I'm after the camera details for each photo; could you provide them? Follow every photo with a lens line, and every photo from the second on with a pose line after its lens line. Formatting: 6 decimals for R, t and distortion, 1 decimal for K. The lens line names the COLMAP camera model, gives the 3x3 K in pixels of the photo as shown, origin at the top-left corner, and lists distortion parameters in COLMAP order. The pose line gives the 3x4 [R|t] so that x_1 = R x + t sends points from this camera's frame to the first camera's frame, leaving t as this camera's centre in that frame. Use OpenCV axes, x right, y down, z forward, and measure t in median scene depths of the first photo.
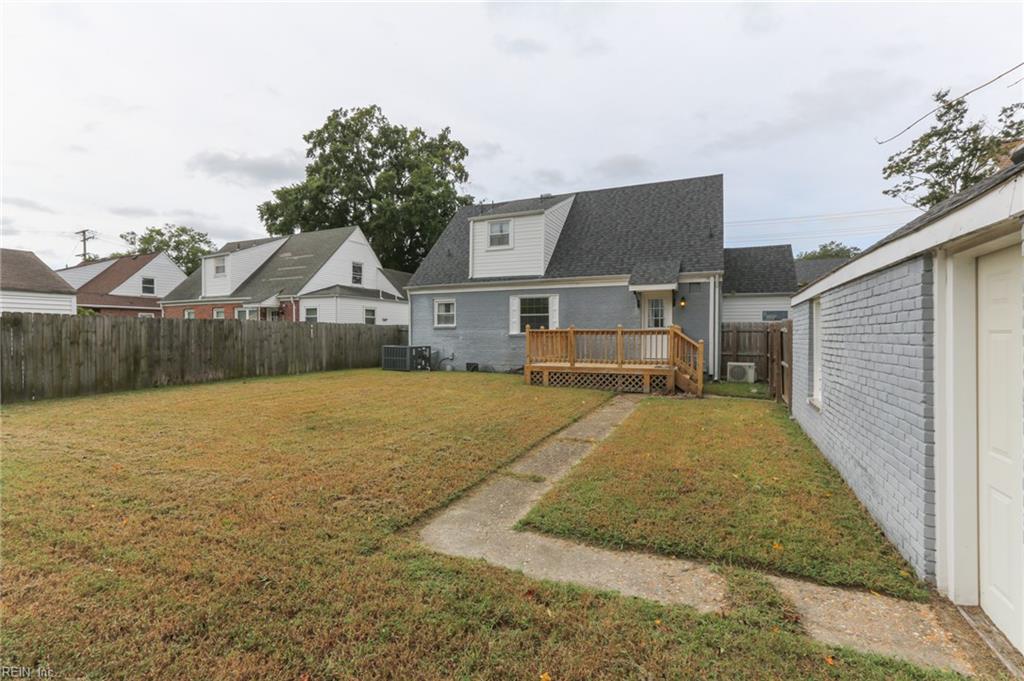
lens RADIAL K [[469.5, 0, 503.9], [0, 469.5, 336.5], [0, 0, 1]] dist [-0.022198, 0.013578]
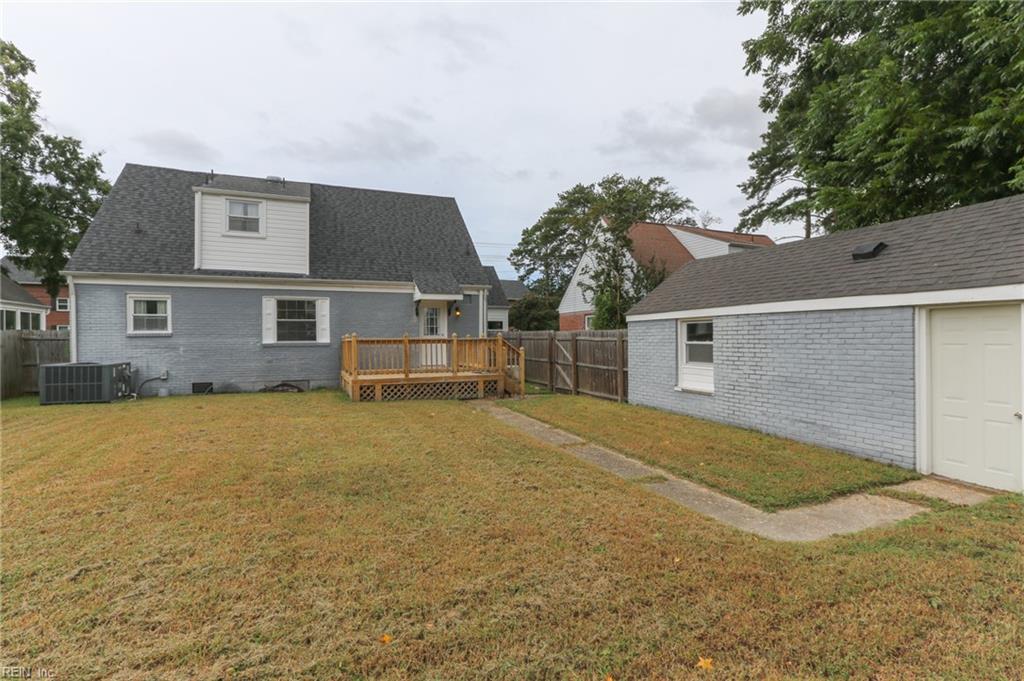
lens RADIAL K [[469.5, 0, 514.0], [0, 469.5, 341.0], [0, 0, 1]] dist [-0.022198, 0.013578]
pose [[0.691559, -0.009956, 0.722252, -0.276667], [0.009413, 0.999944, 0.004770, -0.009199], [-0.722259, 0.003500, 0.691614, 0.136386]]
